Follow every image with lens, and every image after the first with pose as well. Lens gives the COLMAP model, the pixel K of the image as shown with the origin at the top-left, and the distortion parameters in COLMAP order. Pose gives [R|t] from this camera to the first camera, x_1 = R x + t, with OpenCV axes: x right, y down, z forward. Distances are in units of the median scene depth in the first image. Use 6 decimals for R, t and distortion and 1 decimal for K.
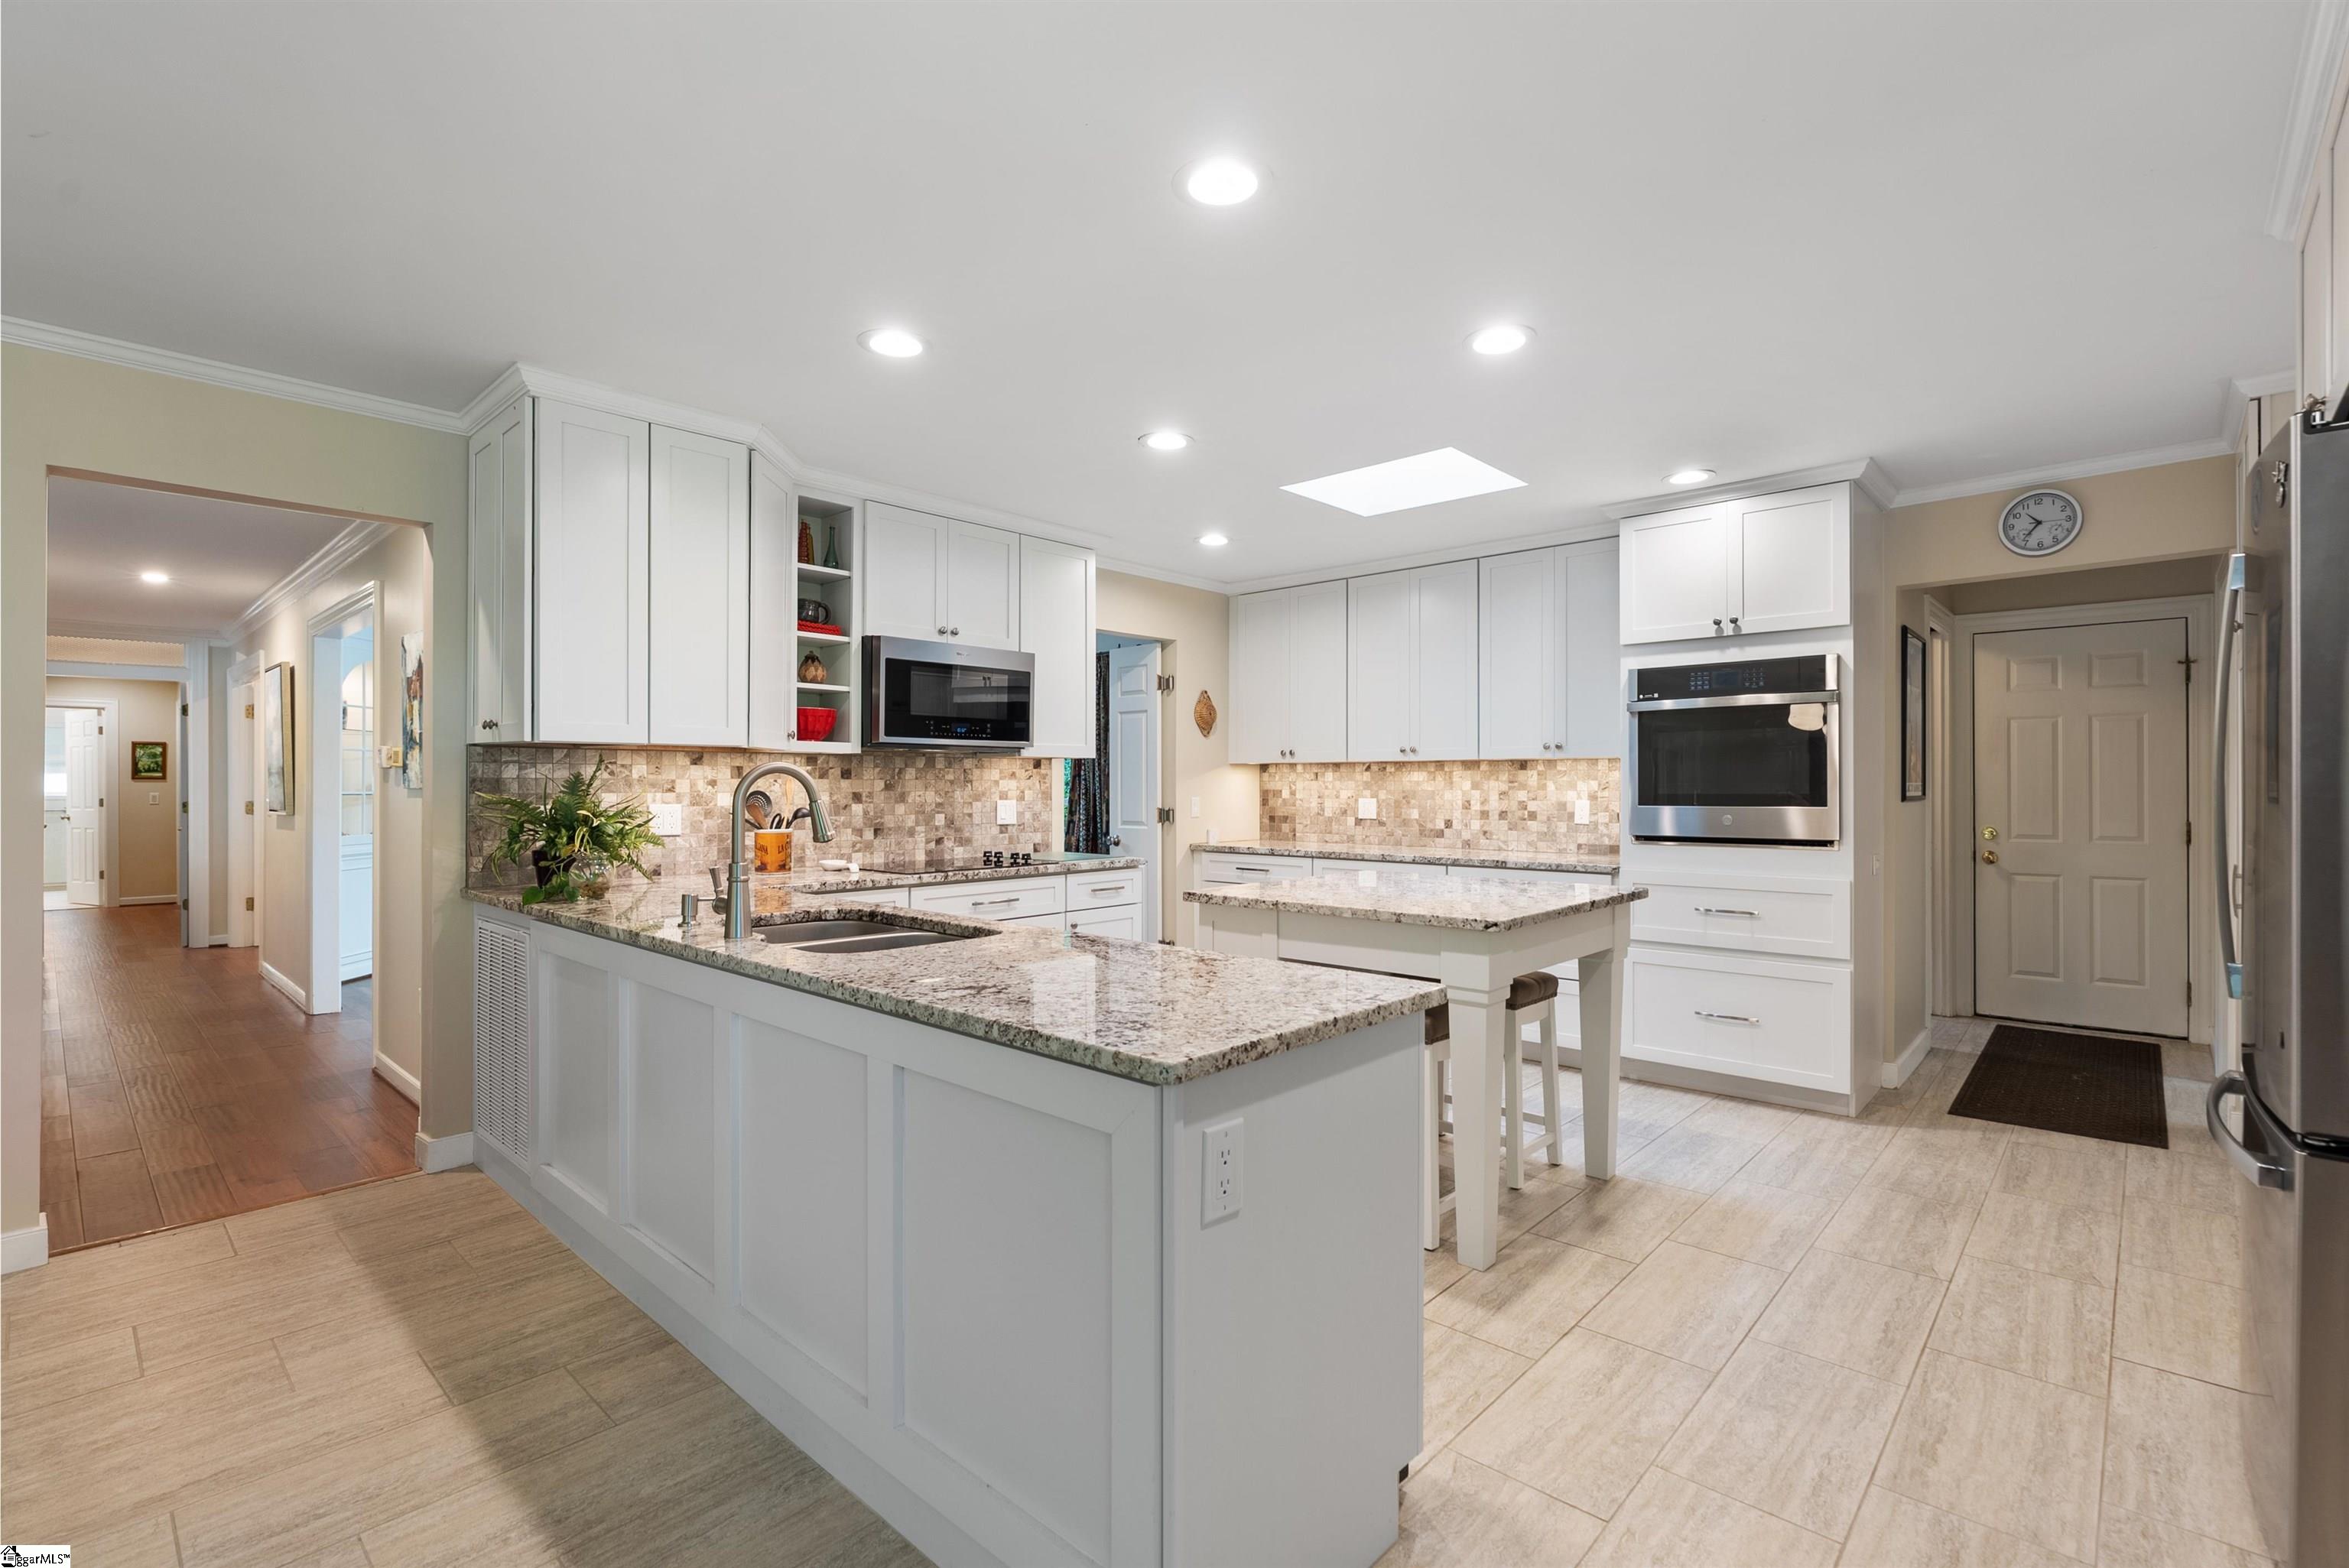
lens RADIAL K [[1071.1, 0, 1184.9], [0, 1071.1, 783.7], [0, 0, 1]] dist [-0.005026, 0.001307]
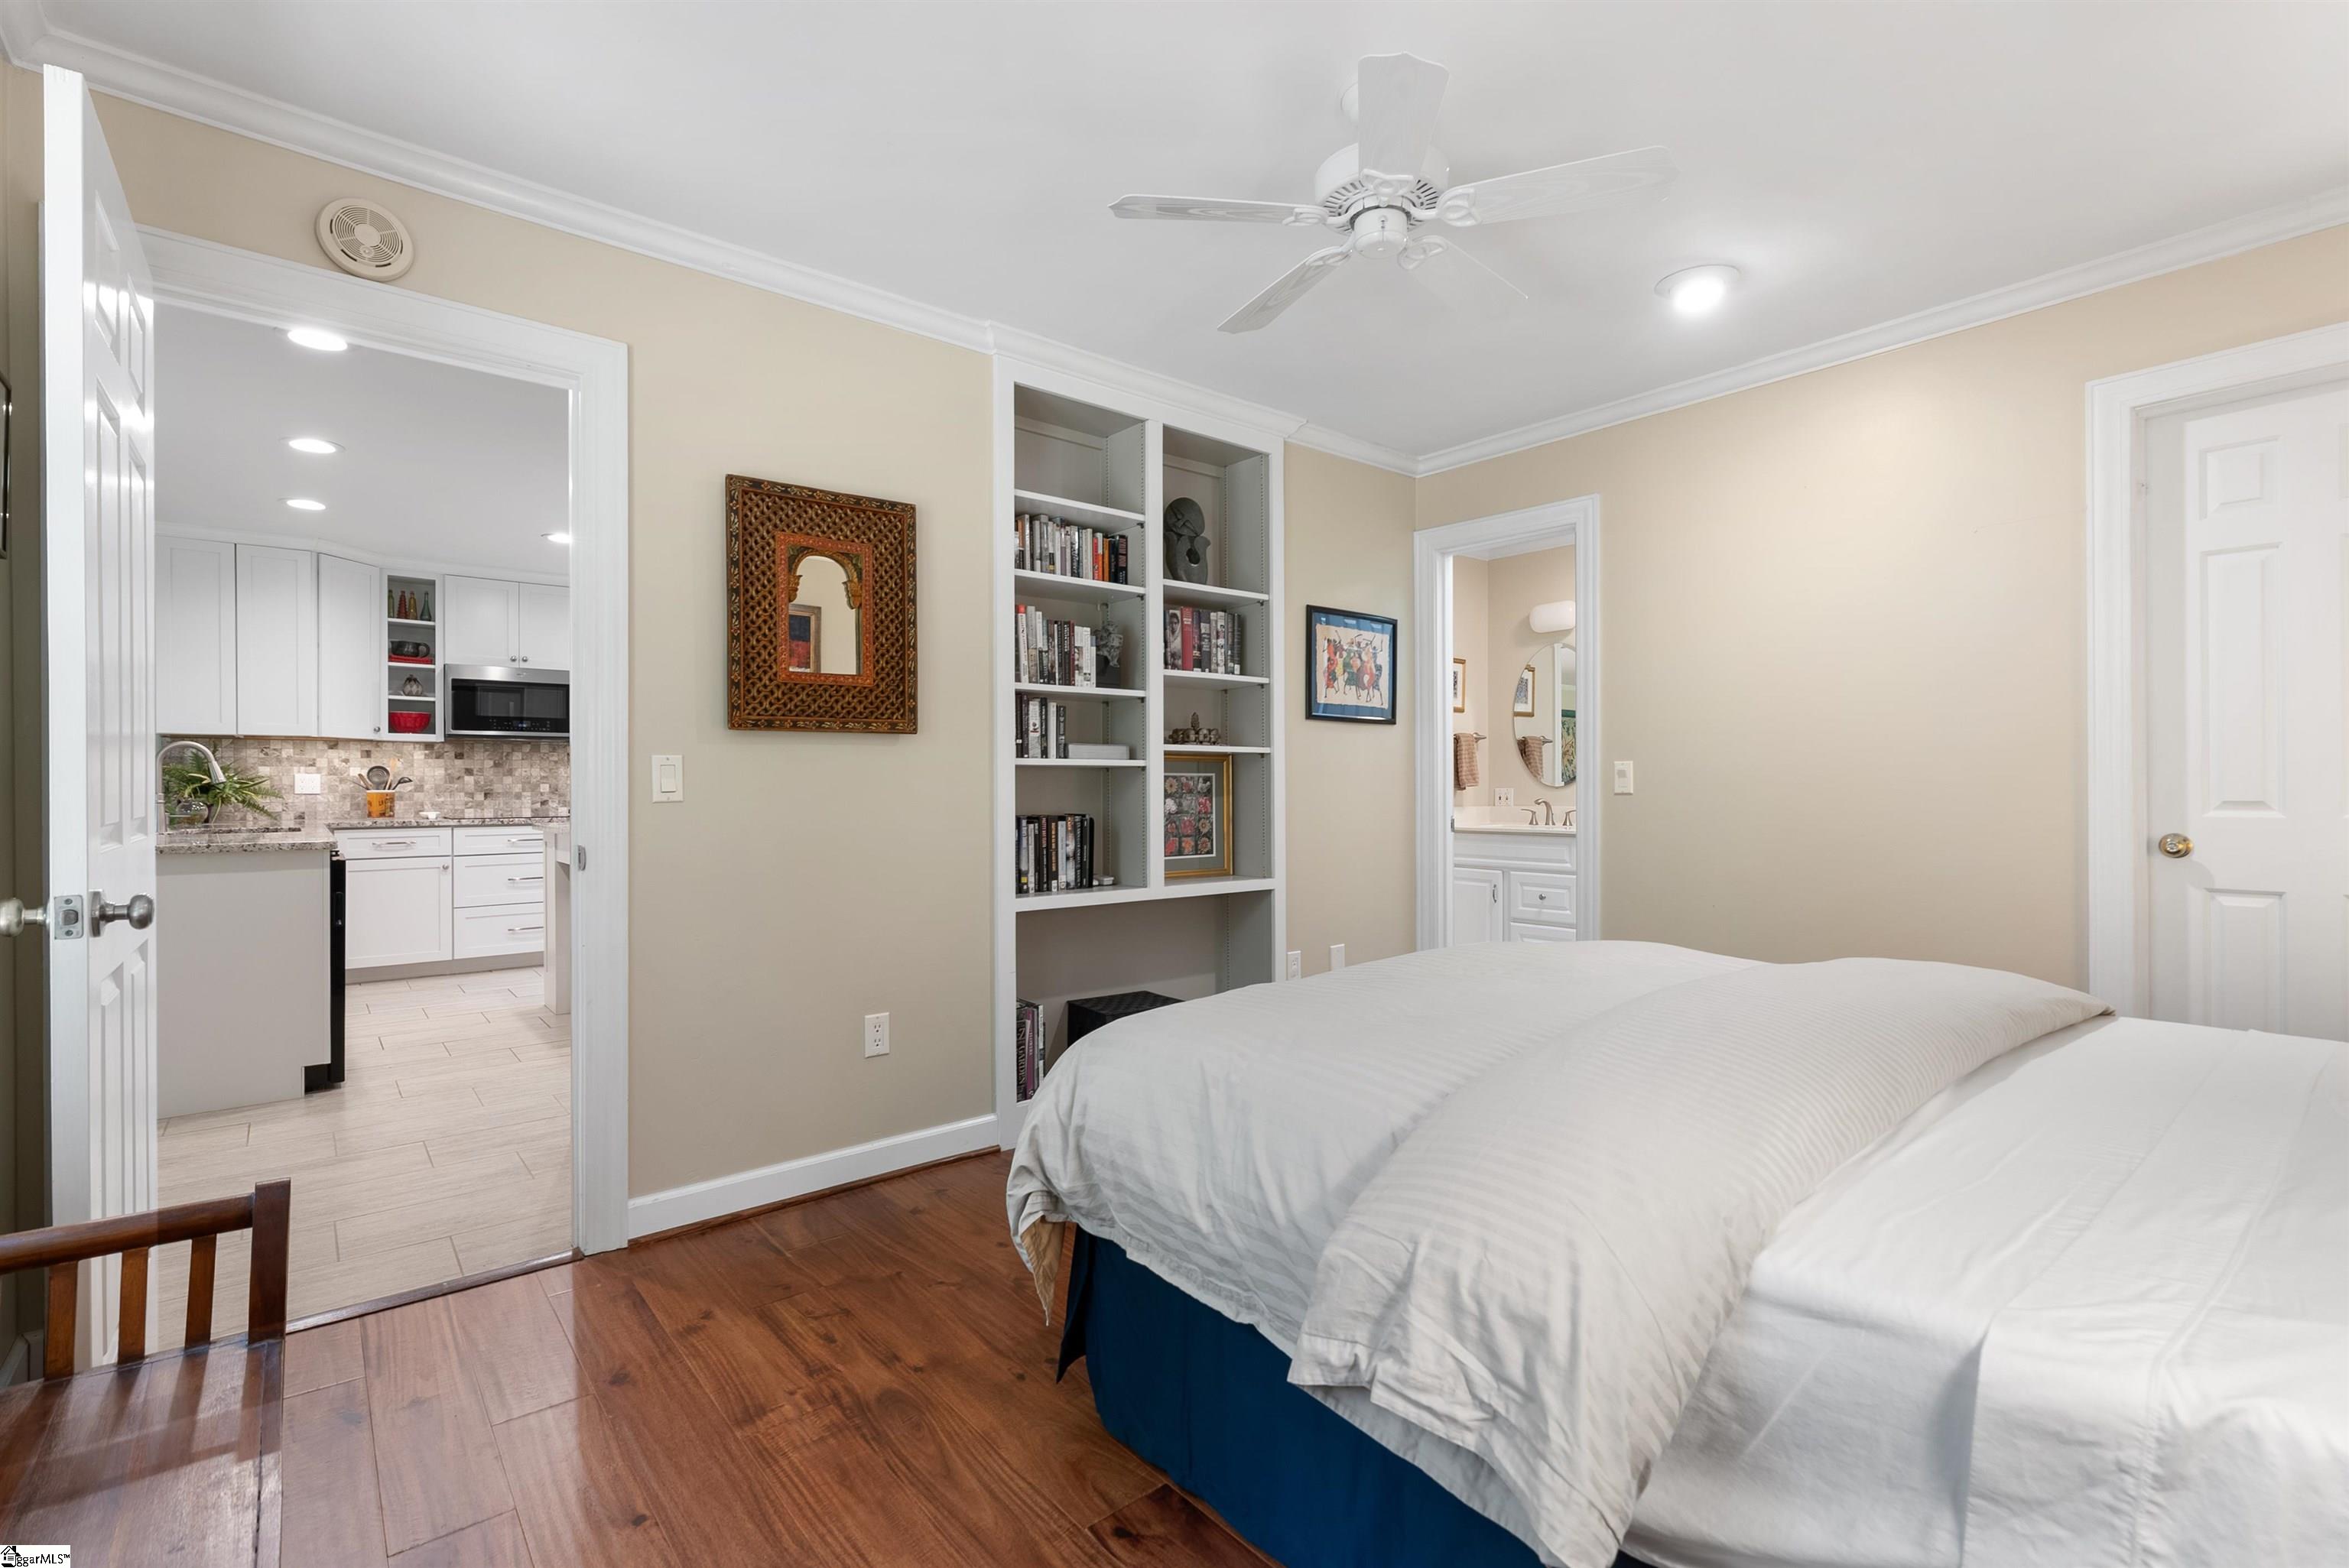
lens RADIAL K [[1071.1, 0, 1181.7], [0, 1071.1, 791.4], [0, 0, 1]] dist [-0.005026, 0.001307]
pose [[0.989584, -0.002048, -0.143939, 0.872766], [0.002992, 0.999975, 0.006343, 0.033031], [0.143923, -0.006707, 0.989566, -0.324938]]
